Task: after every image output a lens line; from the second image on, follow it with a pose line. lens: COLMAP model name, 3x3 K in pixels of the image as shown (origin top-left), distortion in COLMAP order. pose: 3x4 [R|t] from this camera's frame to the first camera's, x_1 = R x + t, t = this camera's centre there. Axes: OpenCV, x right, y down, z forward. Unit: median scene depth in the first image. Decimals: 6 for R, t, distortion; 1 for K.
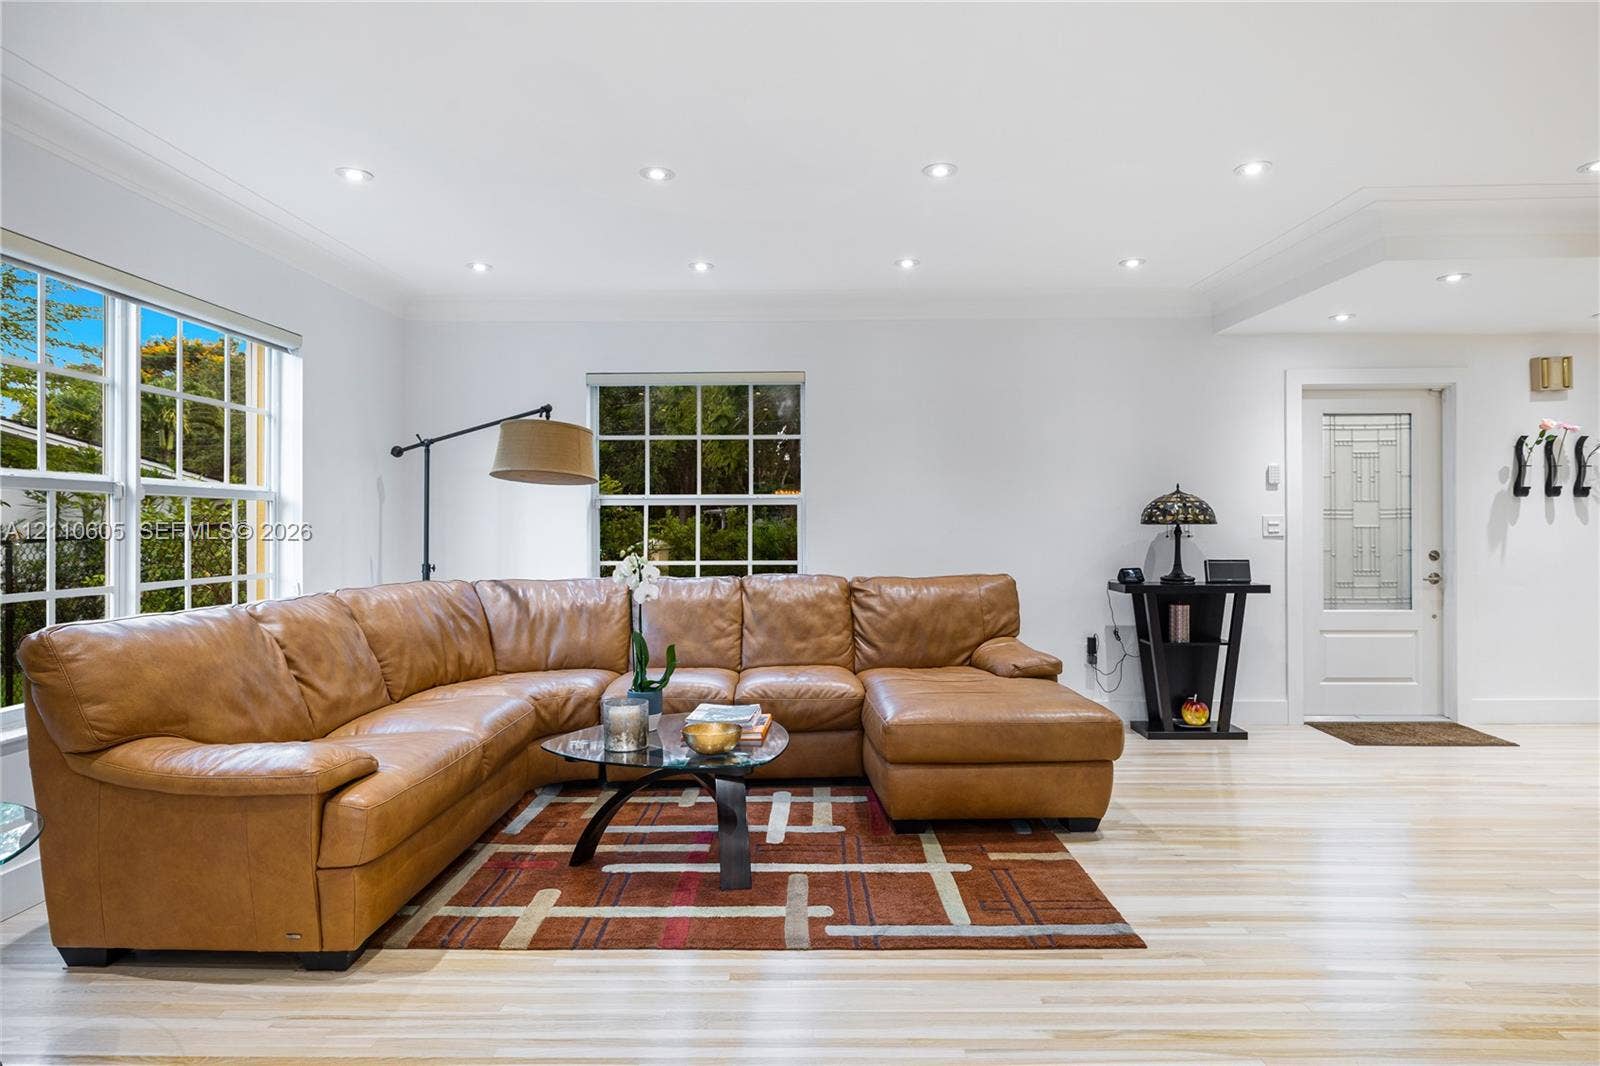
lens RADIAL K [[874.7, 0, 800.0], [0, 874.7, 533.0], [0, 0, 1]] dist [-0.001078, -0.001210]
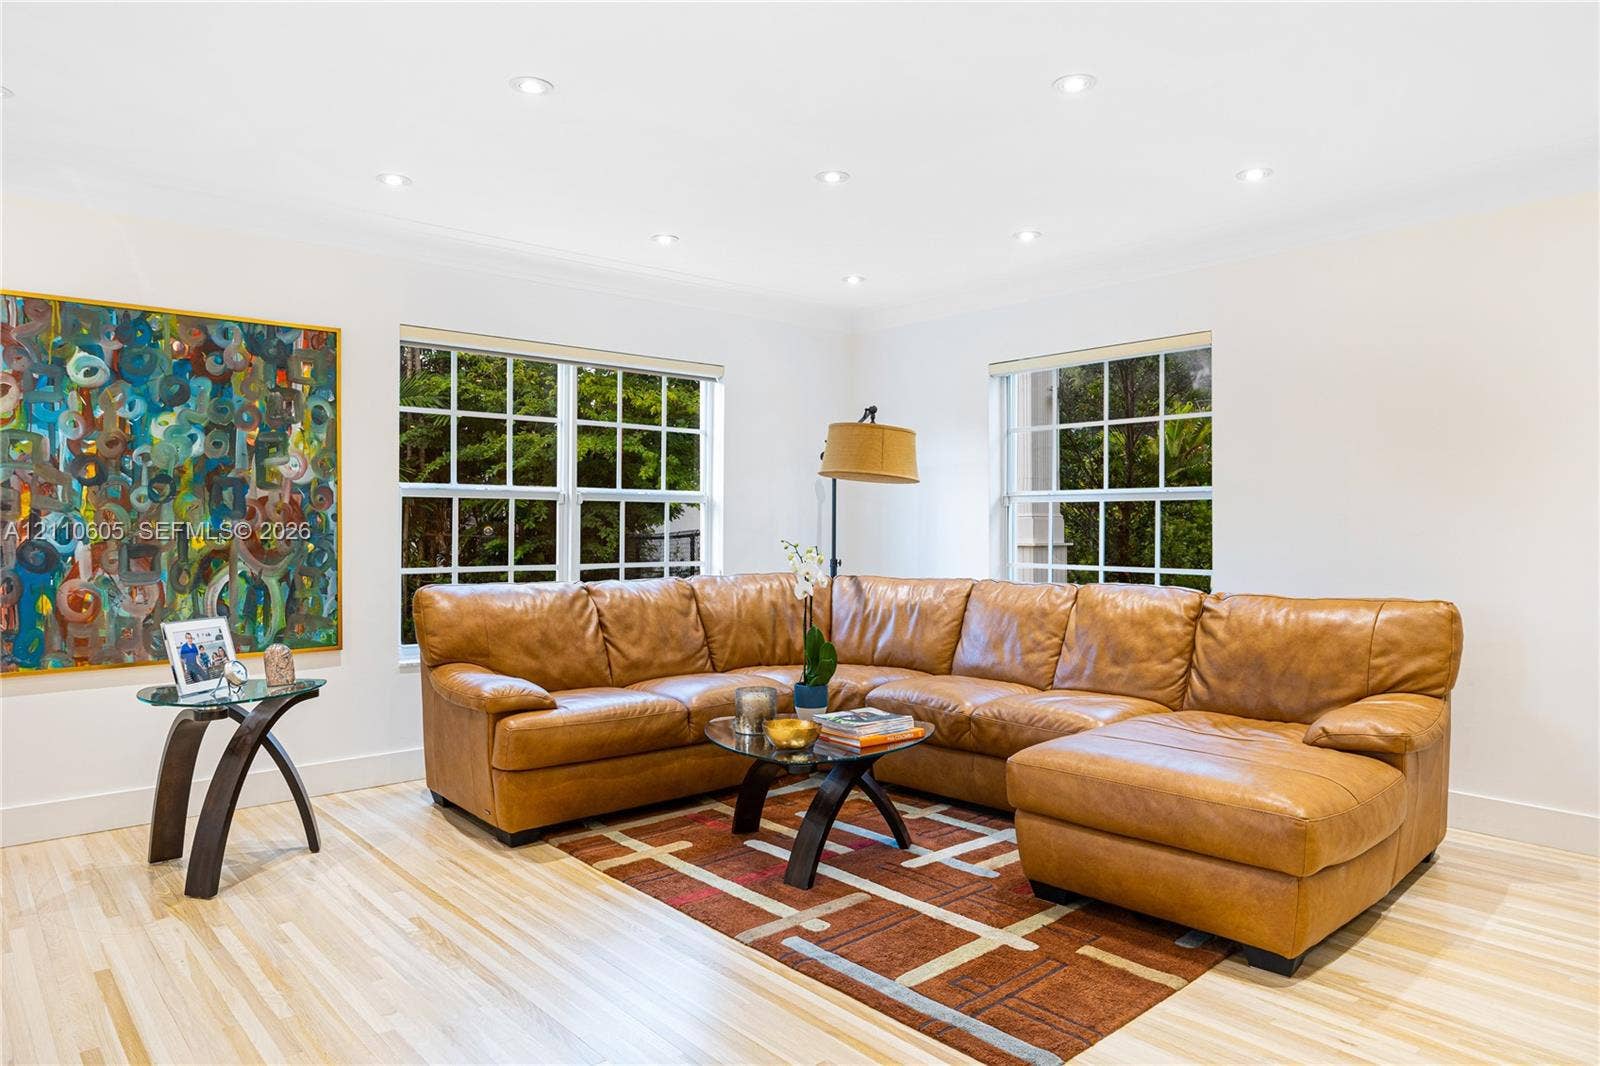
lens RADIAL K [[991.3, 0, 800.8], [0, 991.3, 517.0], [0, 0, 1]] dist [-0.001492, -0.000664]
pose [[0.673964, -0.000602, -0.738764, 0.598204], [-0.010674, 0.999887, -0.010553, -0.004267], [0.738687, 0.014999, 0.673882, 0.178218]]
